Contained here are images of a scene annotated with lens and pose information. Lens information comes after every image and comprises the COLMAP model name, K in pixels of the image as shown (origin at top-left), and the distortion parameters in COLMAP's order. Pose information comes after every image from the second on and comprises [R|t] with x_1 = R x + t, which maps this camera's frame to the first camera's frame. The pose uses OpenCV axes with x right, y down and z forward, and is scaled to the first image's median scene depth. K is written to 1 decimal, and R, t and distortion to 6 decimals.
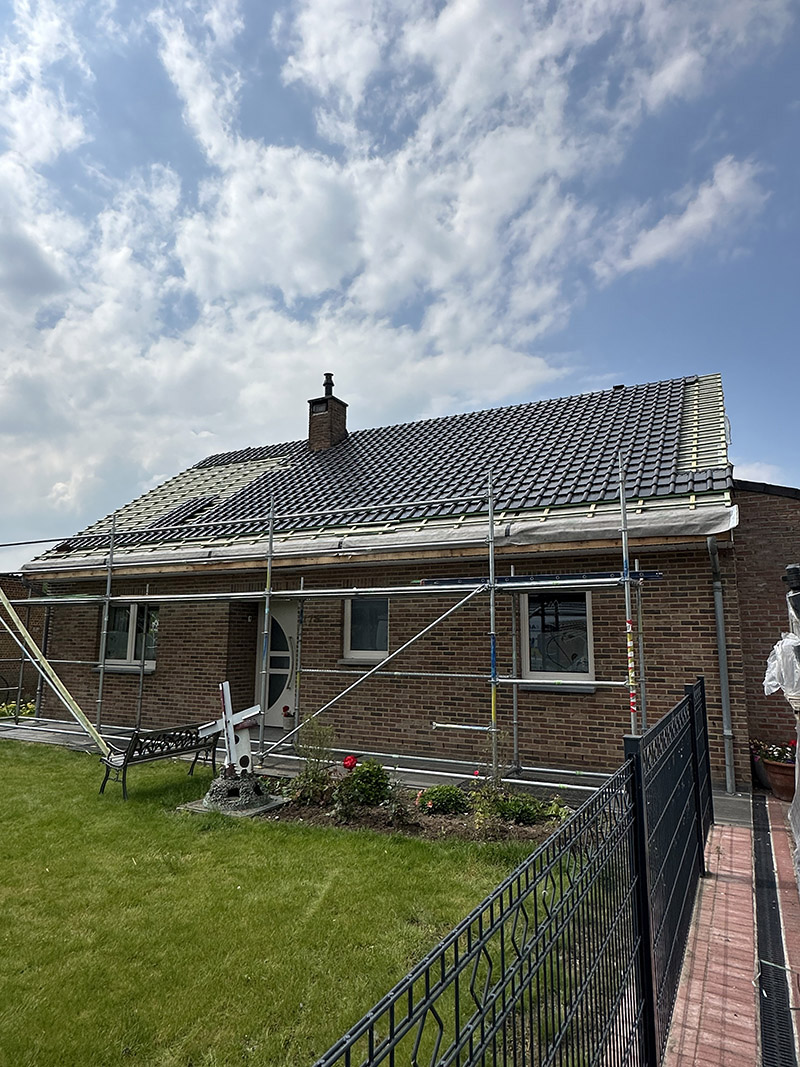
lens RADIAL K [[640.8, 0, 405.8], [0, 640.8, 532.9], [0, 0, 1]] dist [0.003008, -0.000020]
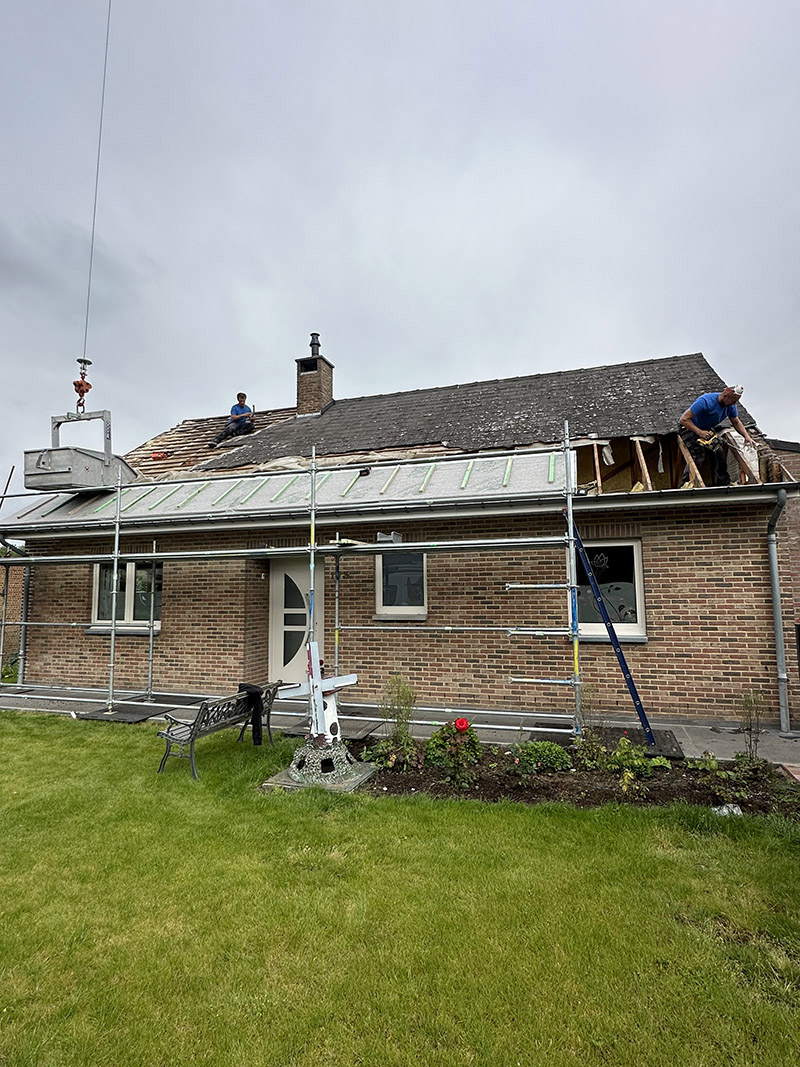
lens RADIAL K [[560.0, 0, 400.0], [0, 560.0, 533.5], [0, 0, 1]] dist [0.001574, 0.000711]
pose [[0.987450, 0.000786, 0.157929, -0.221441], [-0.009625, 0.998428, 0.055216, 0.025488], [-0.157638, -0.056043, 0.985905, 0.164017]]
